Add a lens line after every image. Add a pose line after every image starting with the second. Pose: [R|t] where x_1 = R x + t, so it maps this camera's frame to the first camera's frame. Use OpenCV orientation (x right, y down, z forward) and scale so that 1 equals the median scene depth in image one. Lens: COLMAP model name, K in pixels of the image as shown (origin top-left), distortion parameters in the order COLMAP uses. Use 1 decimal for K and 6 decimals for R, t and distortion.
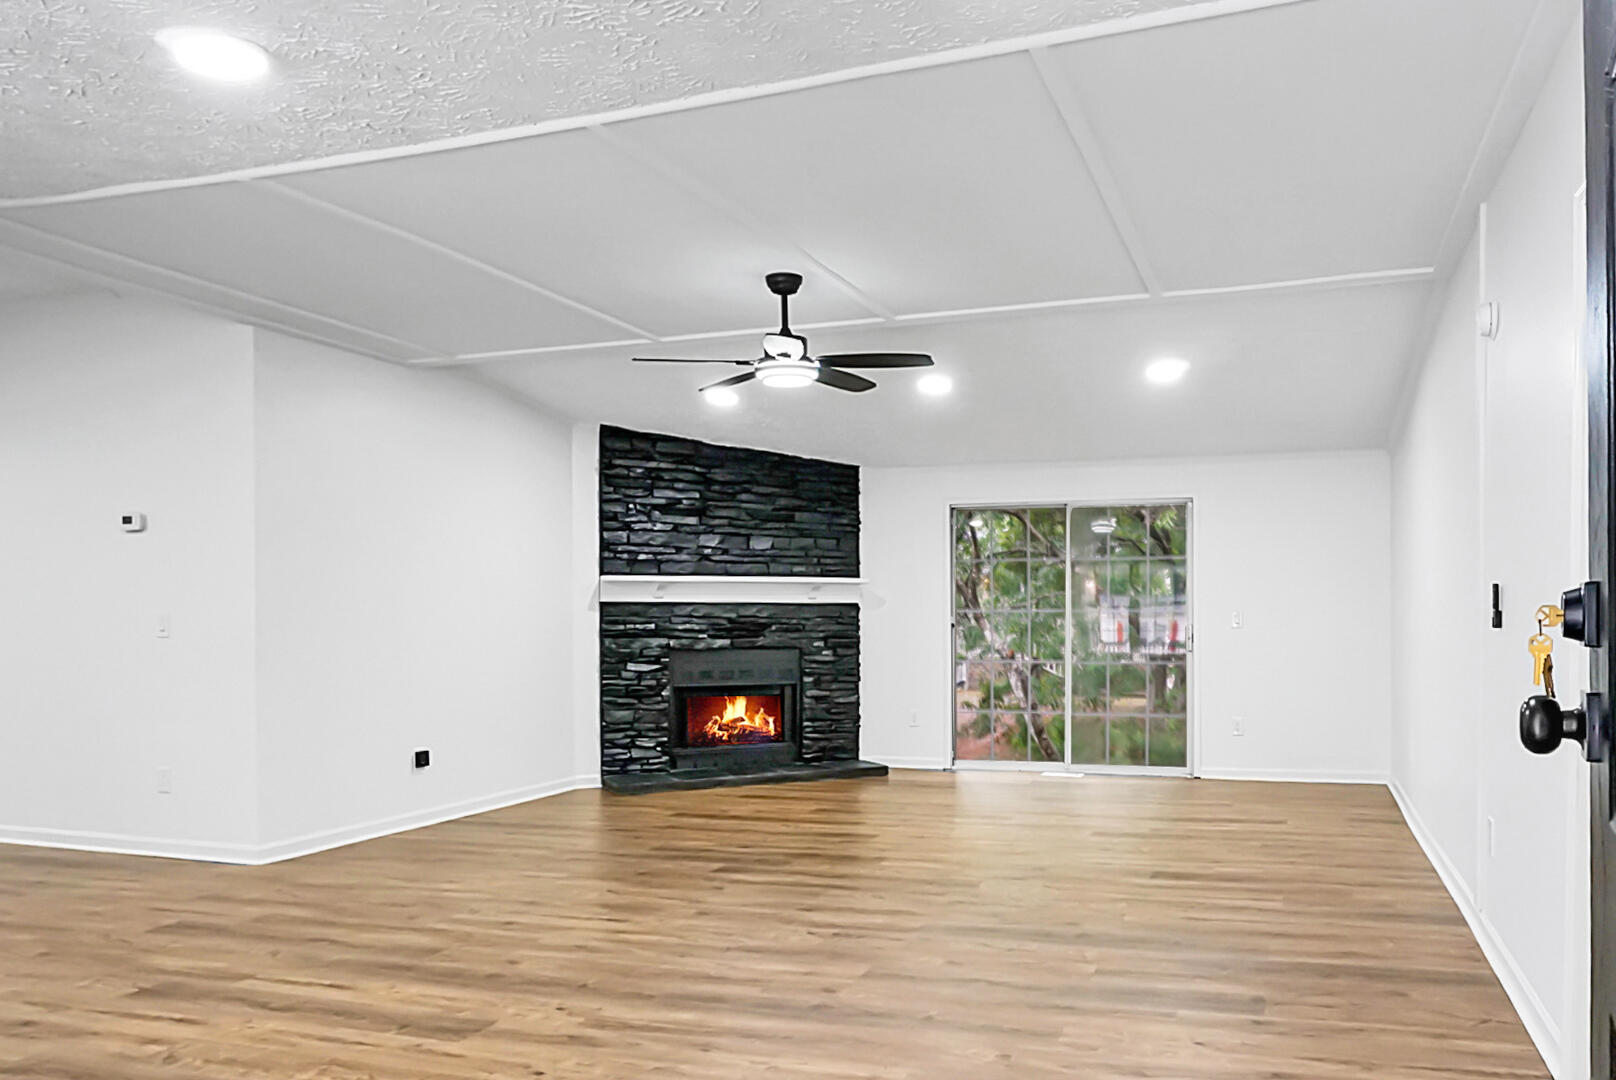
lens RADIAL K [[1191.9, 0, 832.6], [0, 1191.9, 623.1], [0, 0, 1]] dist [-0.050471, 0.012939]
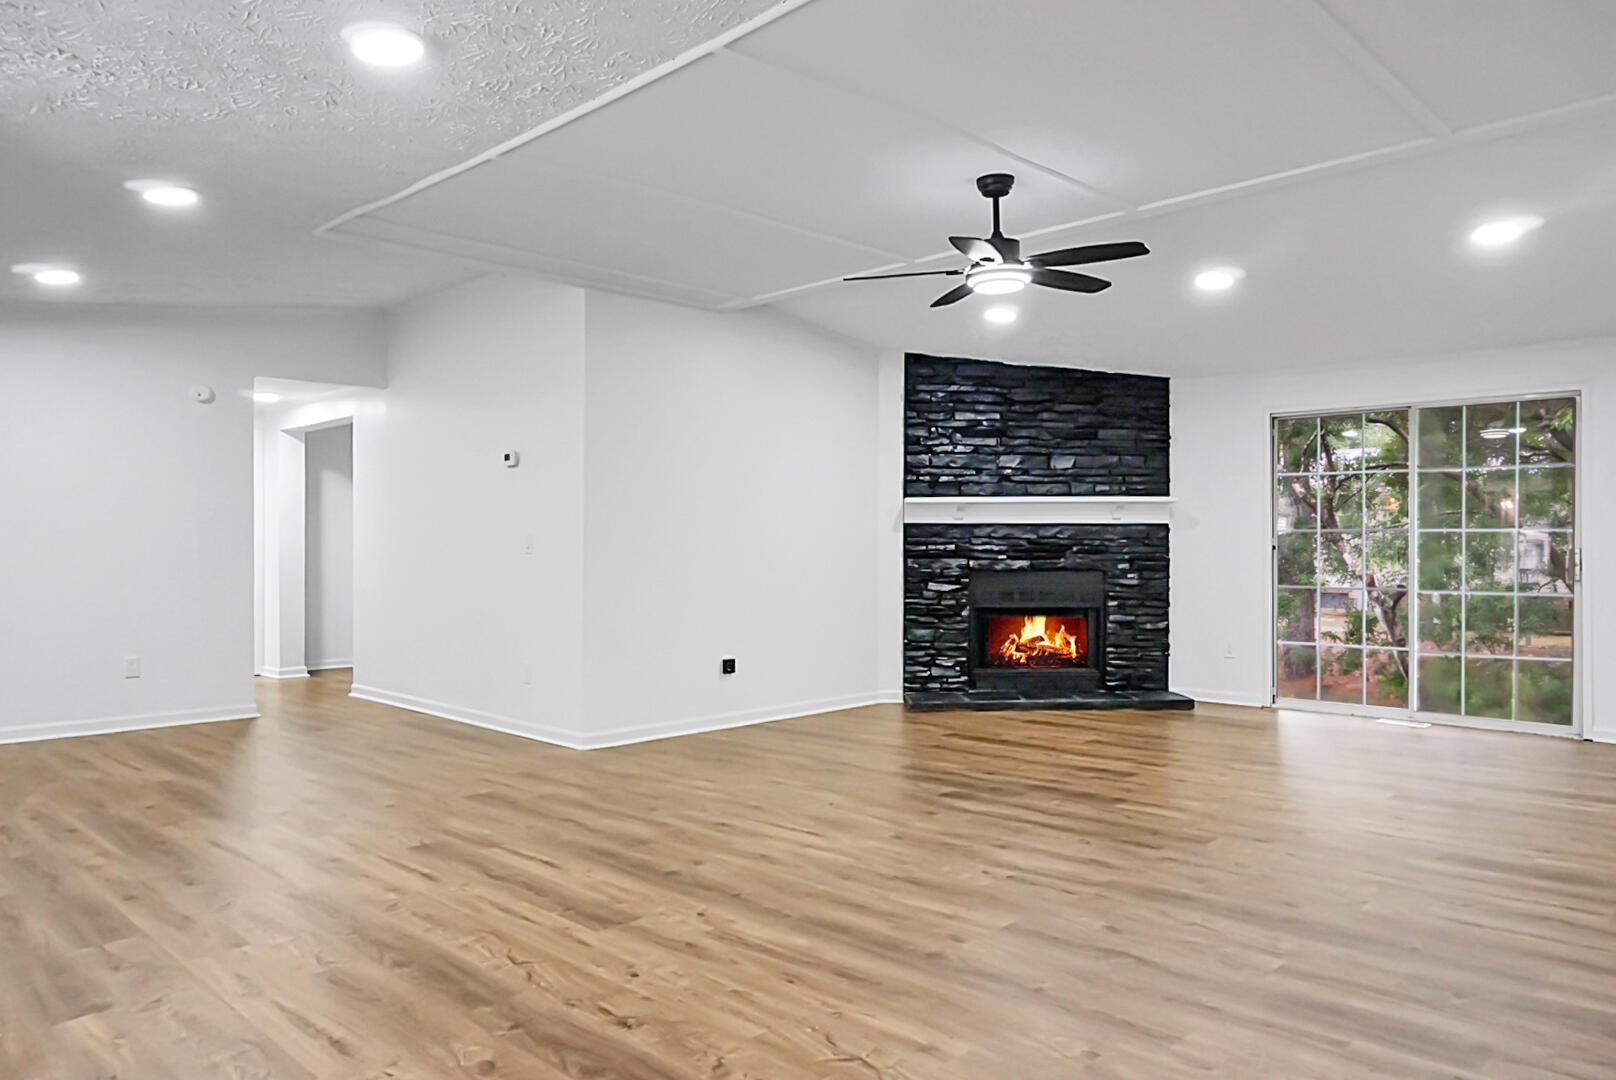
lens RADIAL K [[1091.7, 0, 802.8], [0, 1091.7, 534.4], [0, 0, 1]] dist [-0.040485, 0.024937]
pose [[0.891332, -0.001661, -0.453349, 0.158130], [-0.005345, 0.999885, -0.014172, 0.005822], [0.453320, 0.015055, 0.891221, 0.113121]]
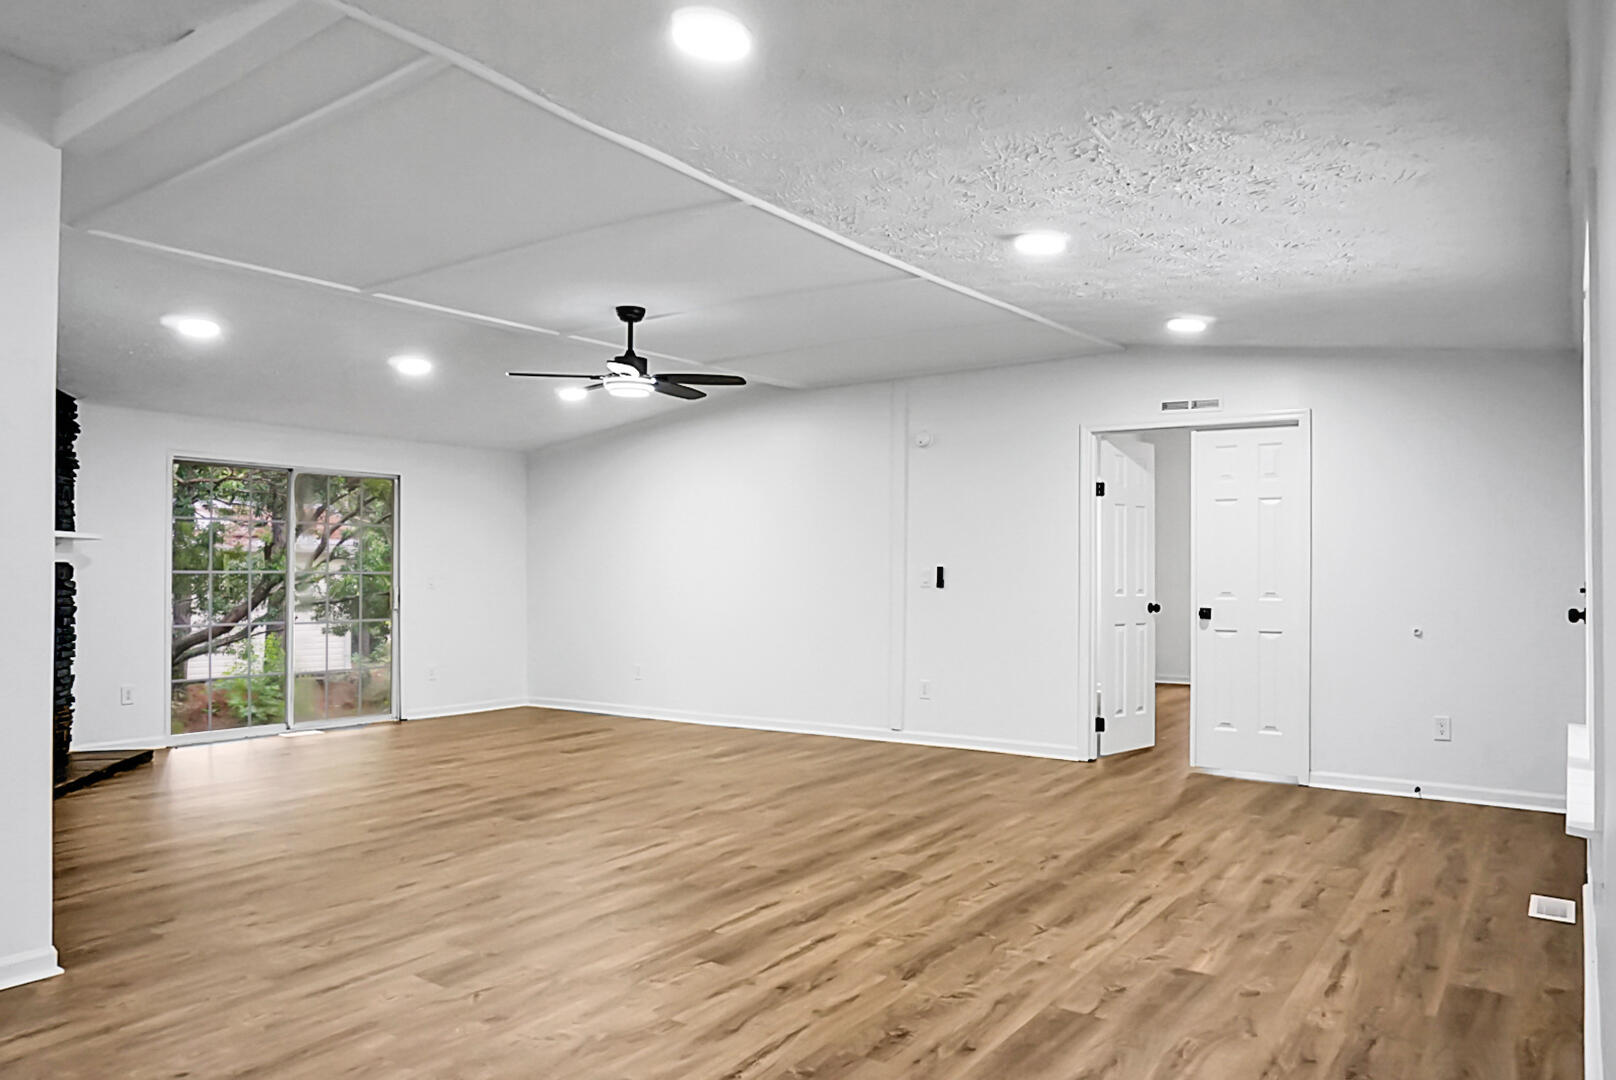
lens RADIAL K [[1091.7, 0, 815.1], [0, 1091.7, 547.2], [0, 0, 1]] dist [-0.040485, 0.024937]
pose [[0.312962, 0.019421, 0.949567, -0.888592], [0.004634, 0.999748, -0.021975, -0.014320], [-0.949754, 0.011278, 0.312793, 0.377038]]
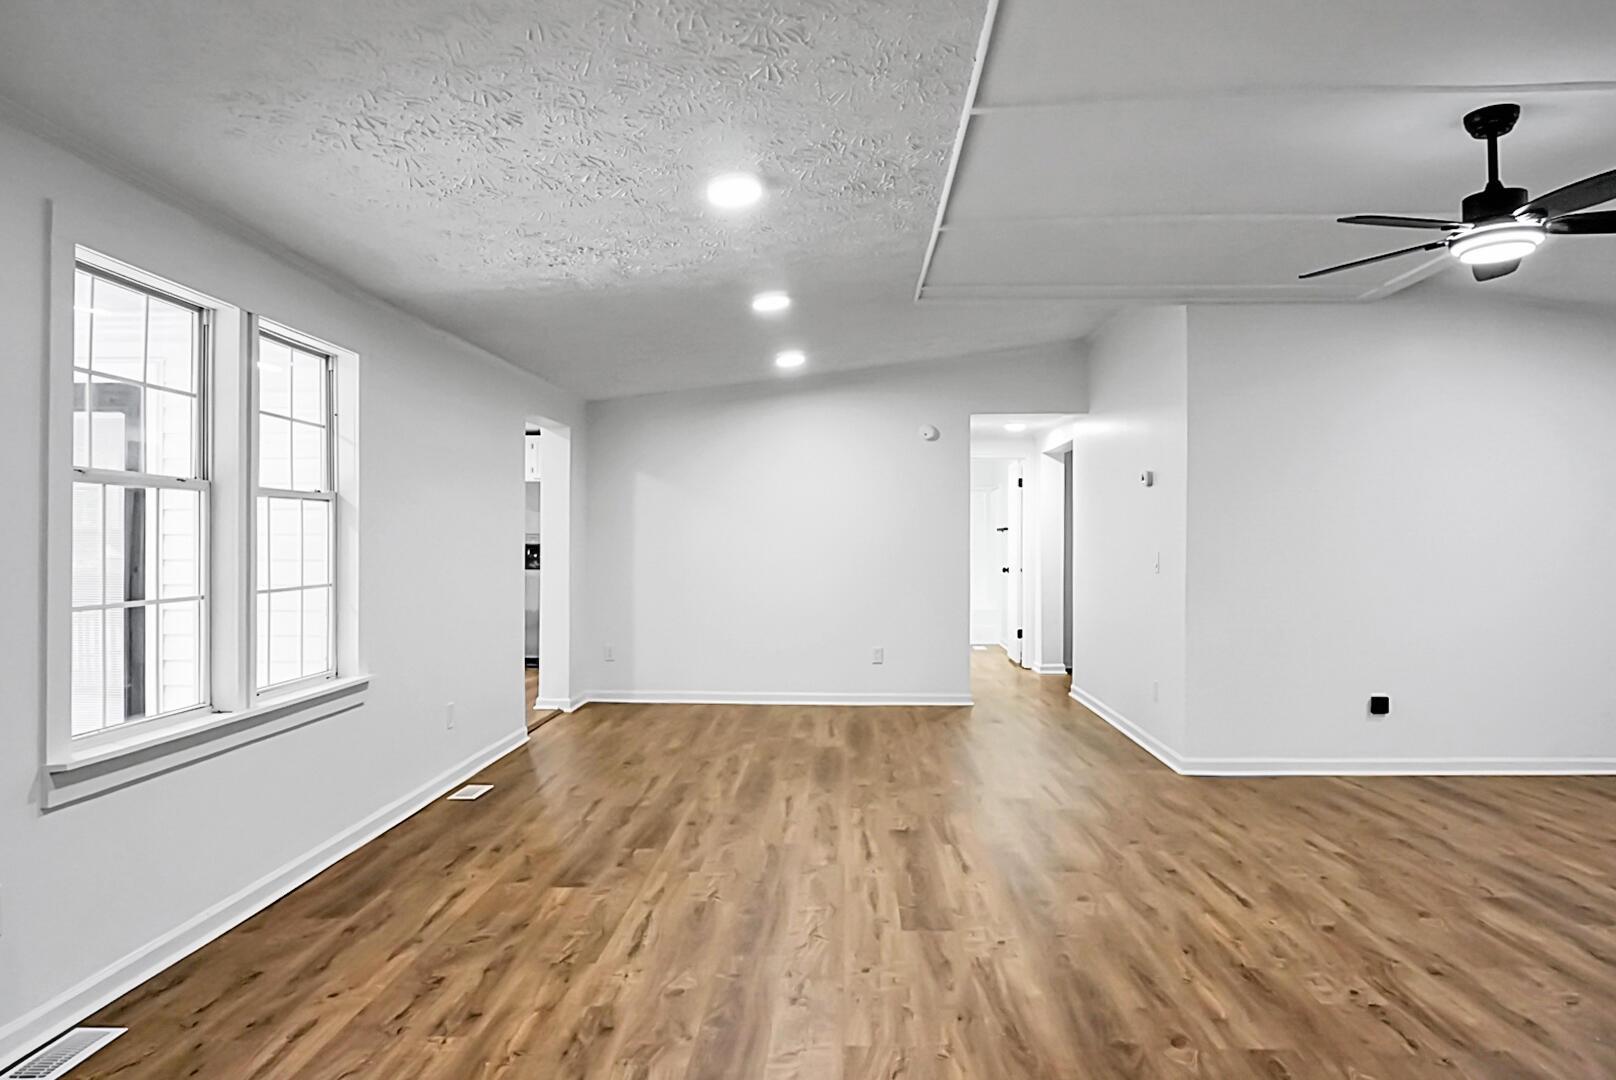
lens RADIAL K [[1091.7, 0, 822.8], [0, 1091.7, 536.5], [0, 0, 1]] dist [-0.040485, 0.024937]
pose [[0.272076, 0.000768, -0.962276, 0.384431], [-0.009647, 0.999952, -0.001930, -0.020250], [0.962228, 0.009808, 0.272070, 0.335428]]
